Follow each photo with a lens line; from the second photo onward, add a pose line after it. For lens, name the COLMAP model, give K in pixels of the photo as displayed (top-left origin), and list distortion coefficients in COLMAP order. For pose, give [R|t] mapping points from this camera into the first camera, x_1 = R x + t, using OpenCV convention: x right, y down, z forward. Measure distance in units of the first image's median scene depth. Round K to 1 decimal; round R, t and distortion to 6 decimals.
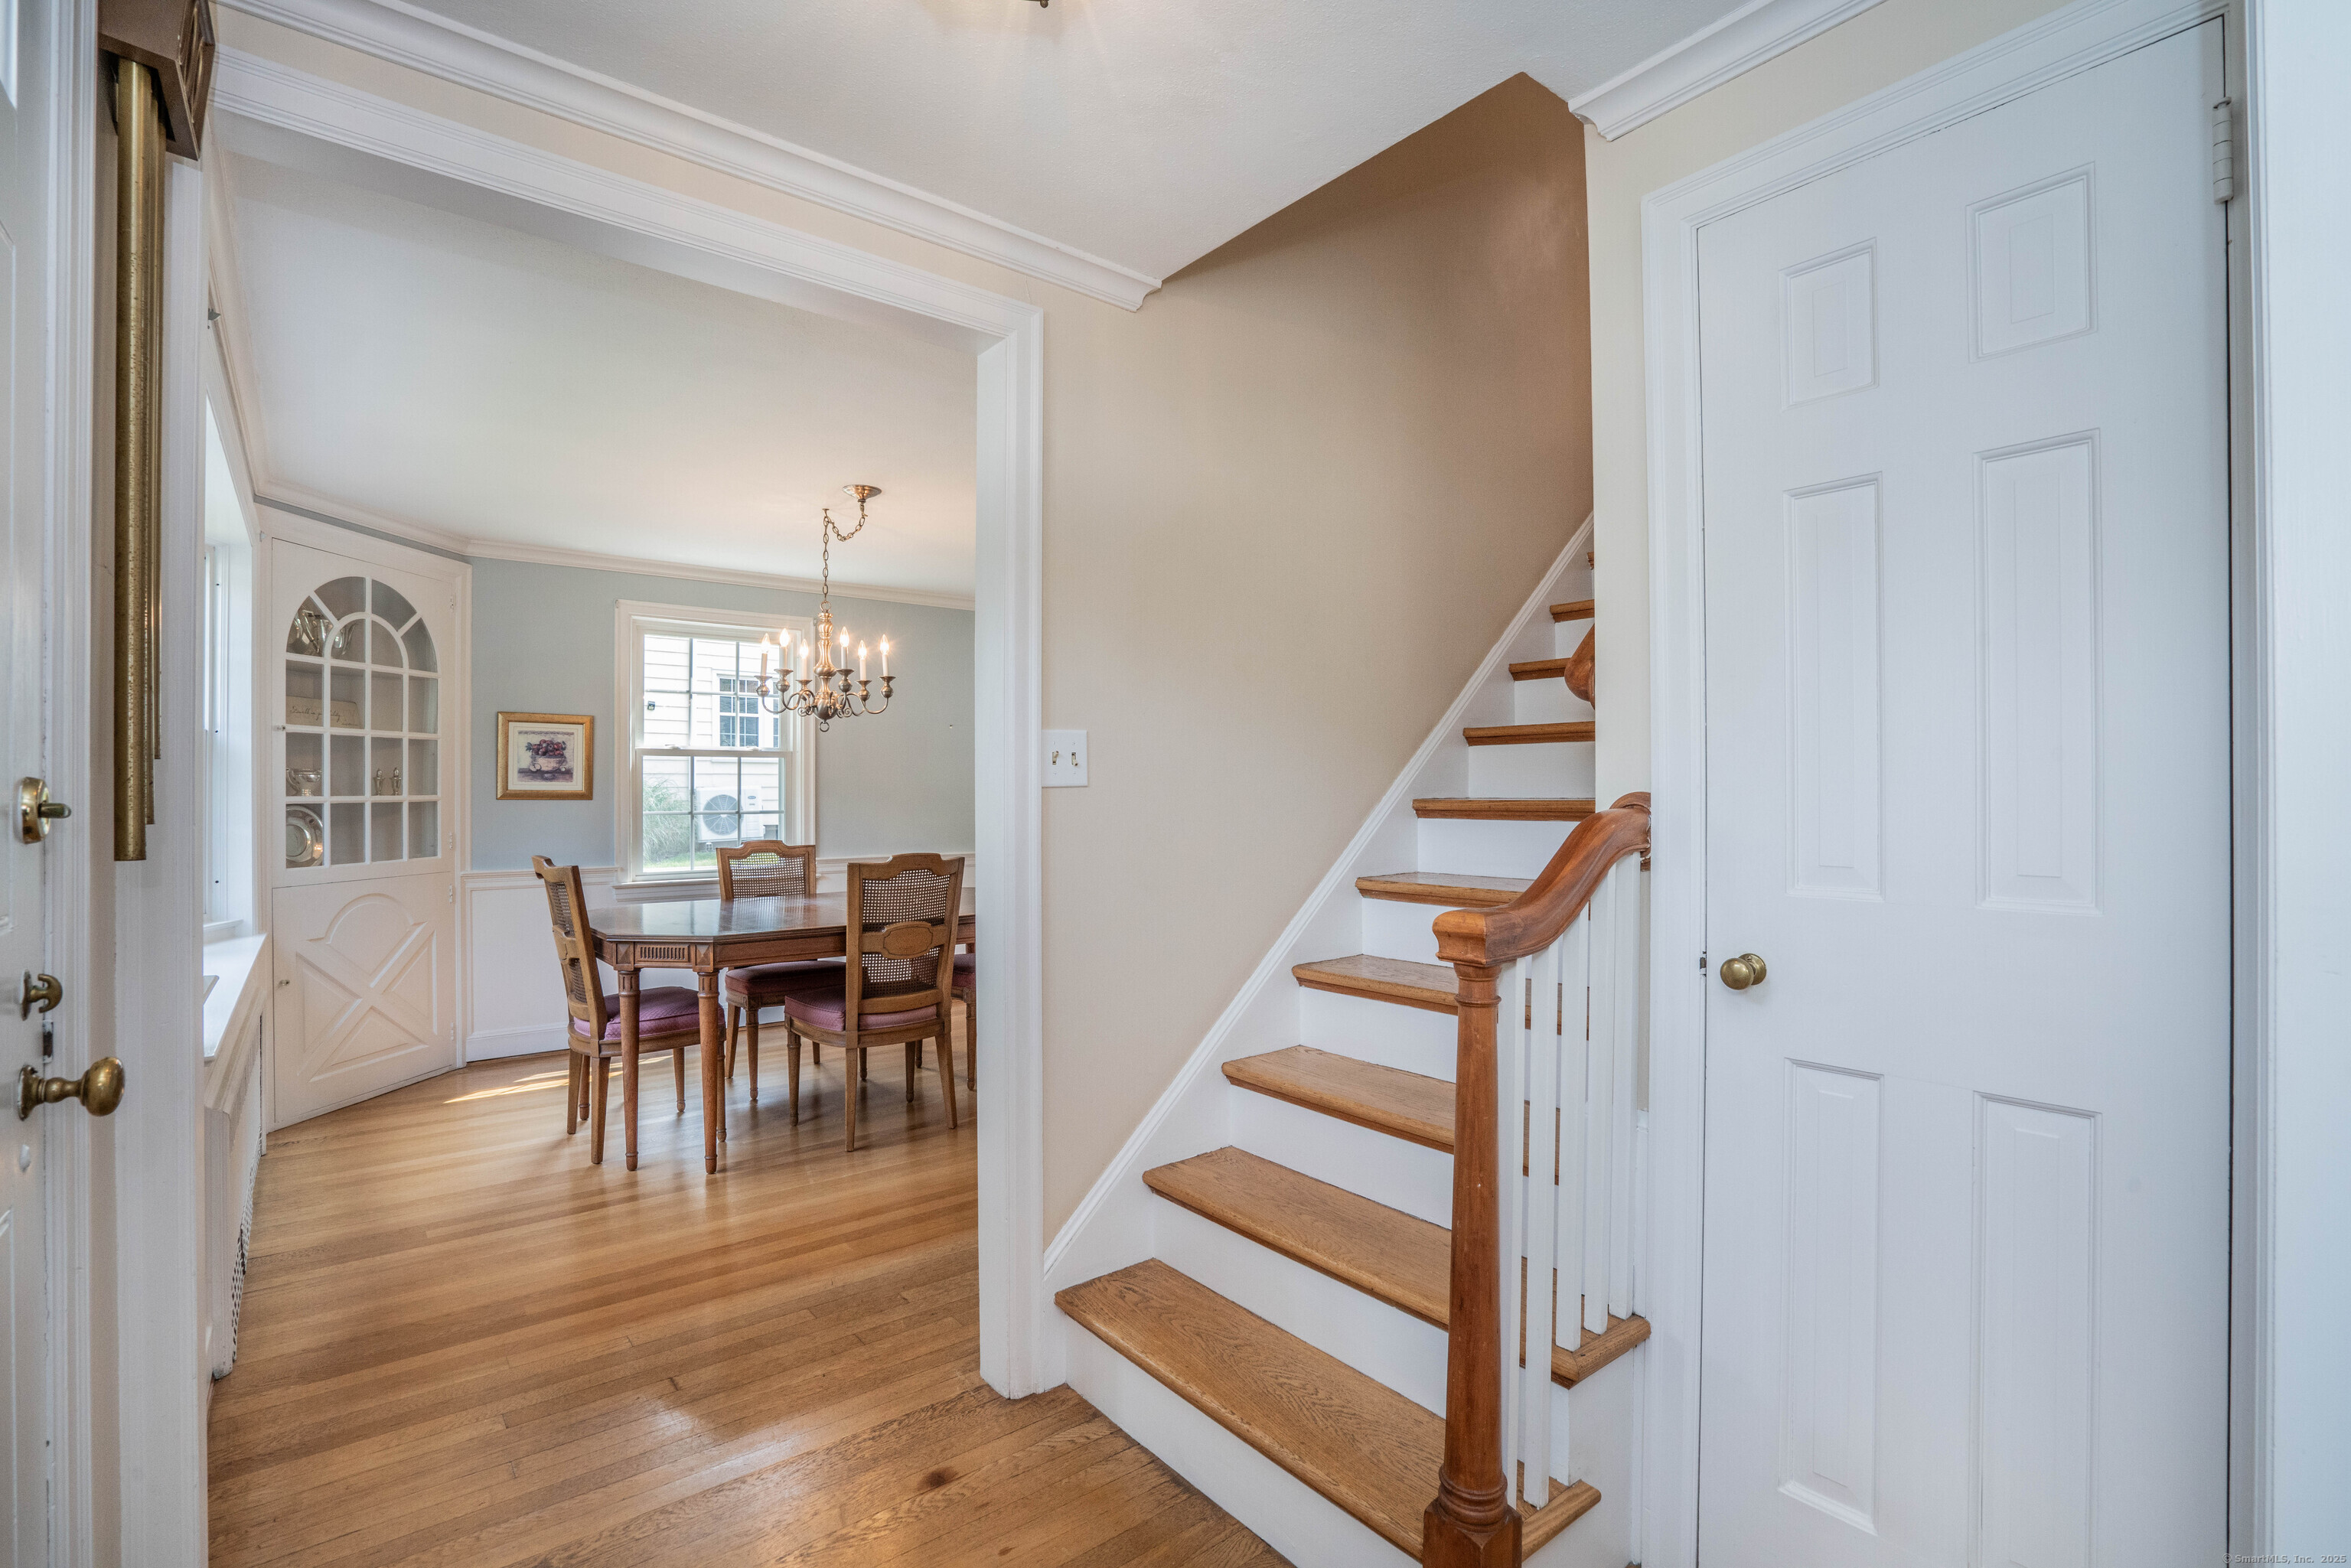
lens RADIAL K [[1072.9, 0, 1158.5], [0, 1072.9, 785.1], [0, 0, 1]] dist [-0.061127, 0.024933]
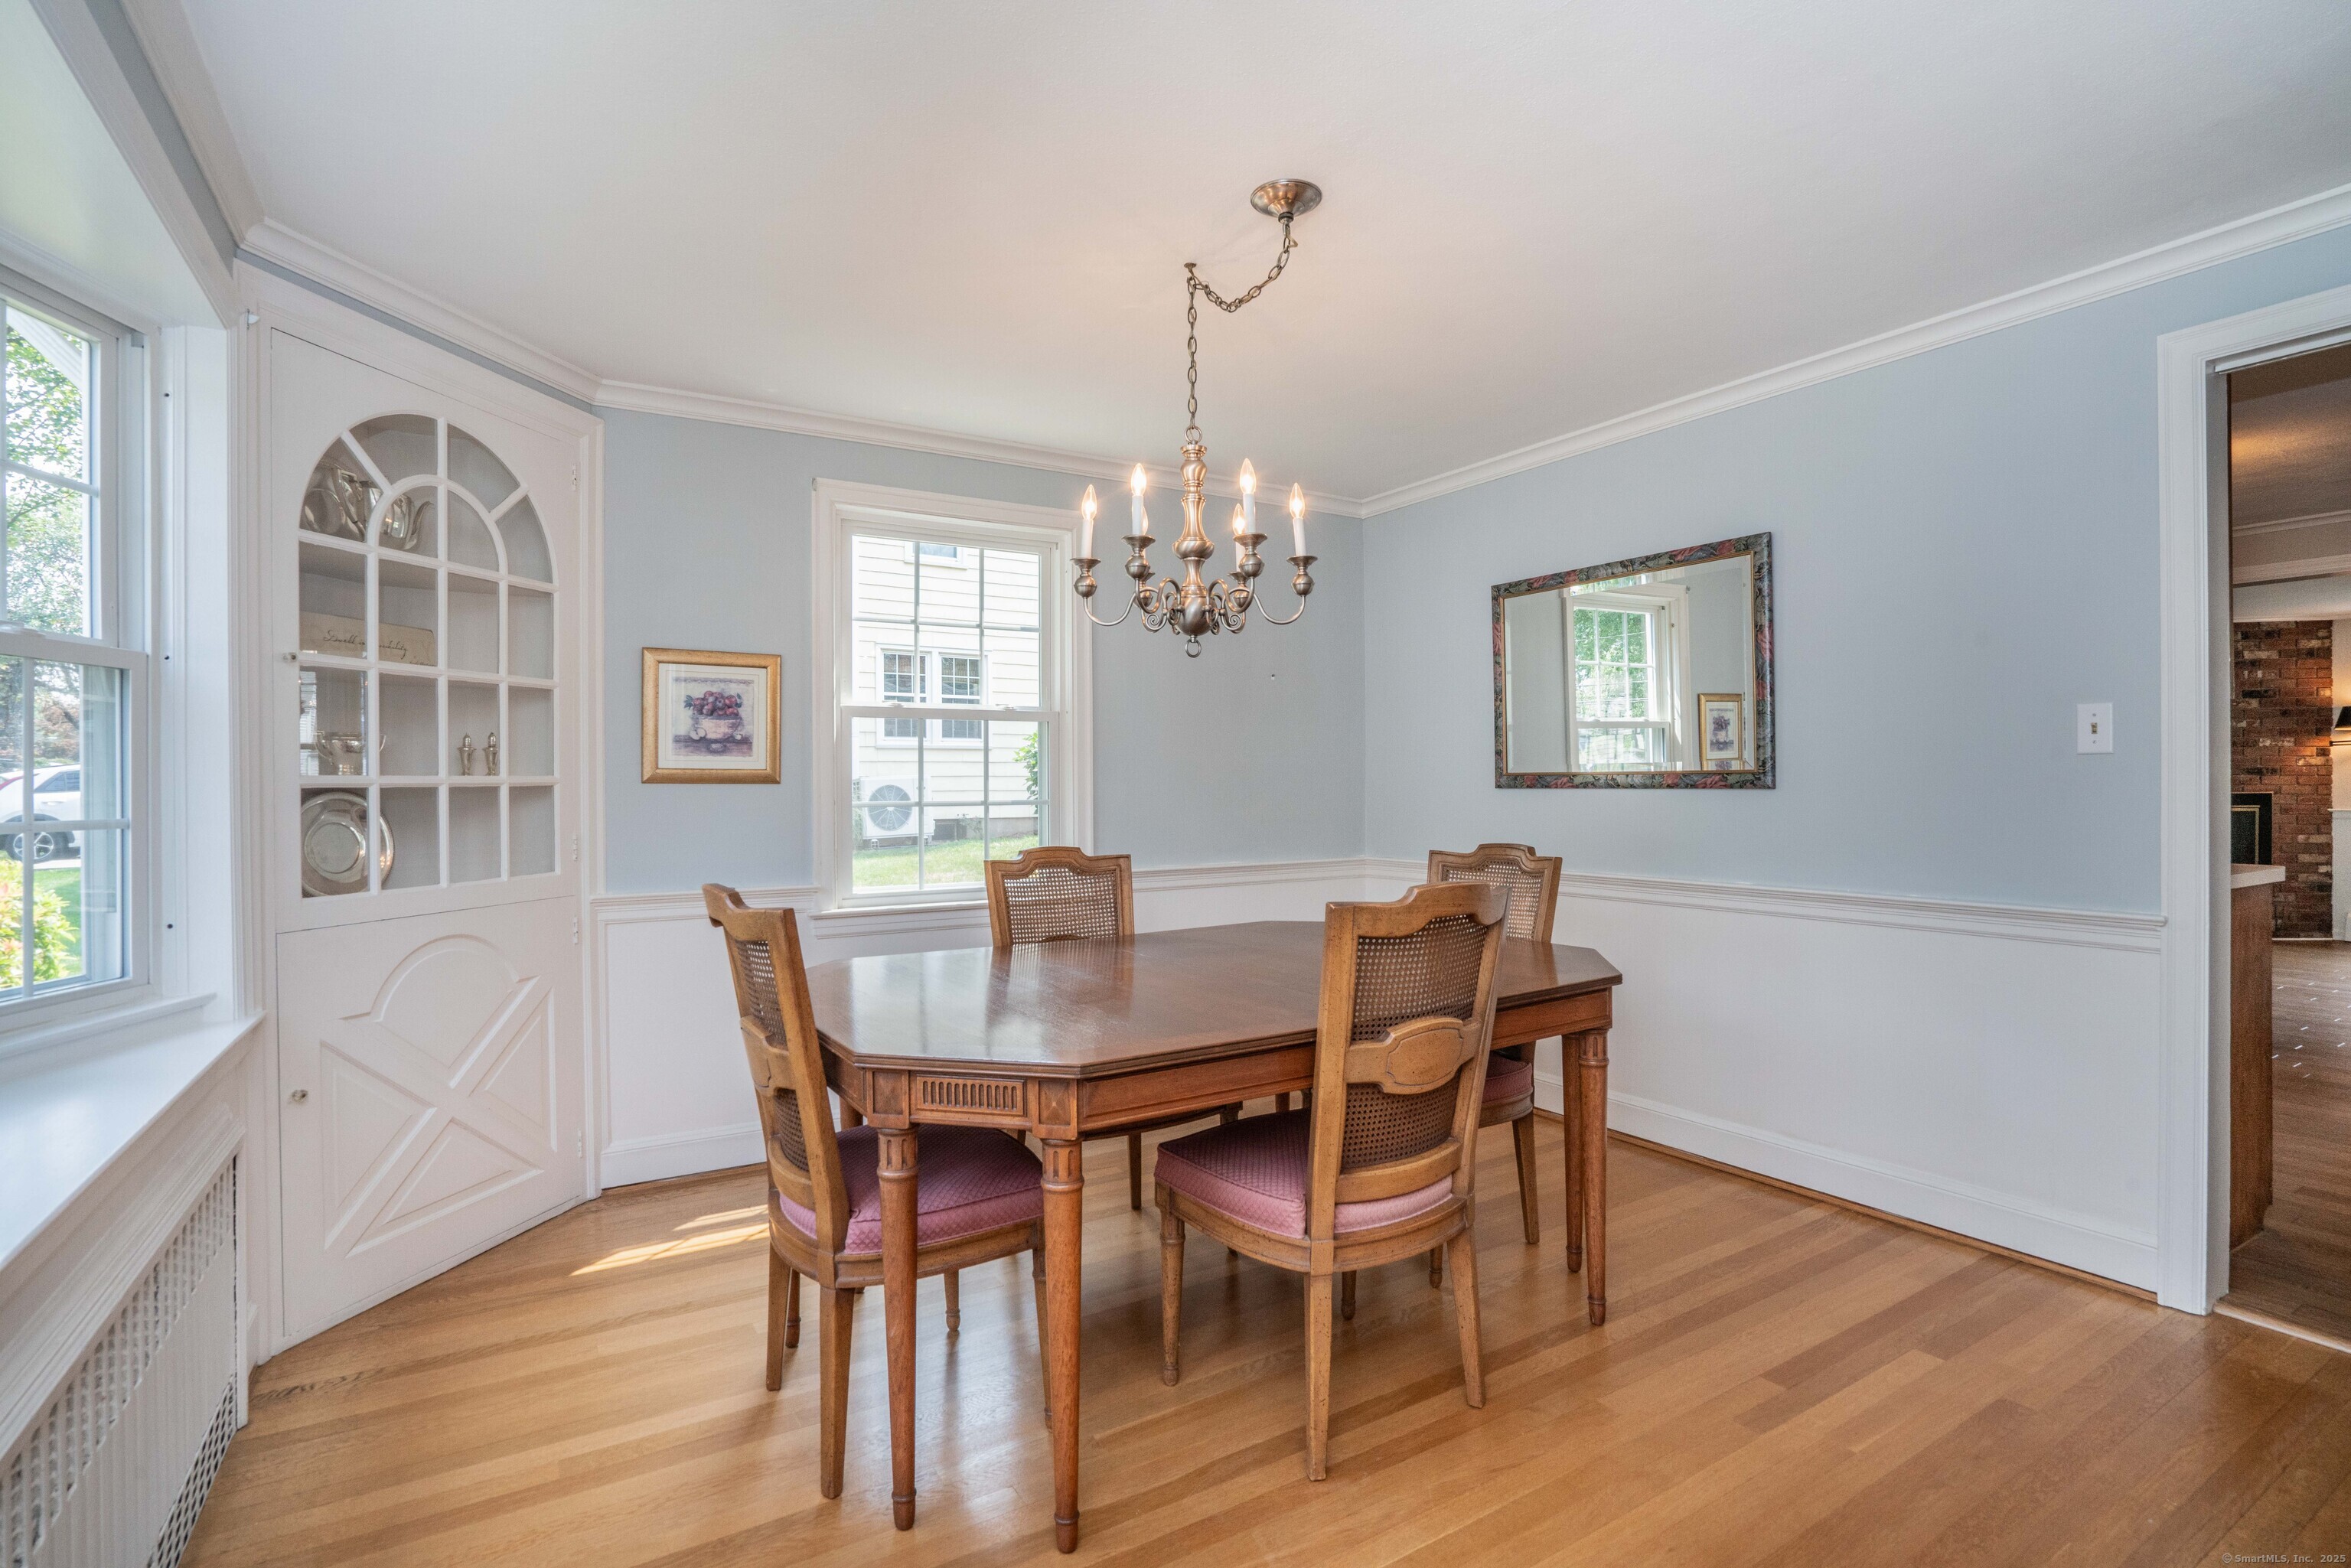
lens RADIAL K [[1127.7, 0, 1169.7], [0, 1127.7, 785.9], [0, 0, 1]] dist [-0.054878, 0.020547]
pose [[0.992130, -0.003137, -0.125174, -0.250856], [0.004216, 0.999956, 0.008357, 0.012810], [0.125142, -0.008819, 0.992100, 0.407243]]
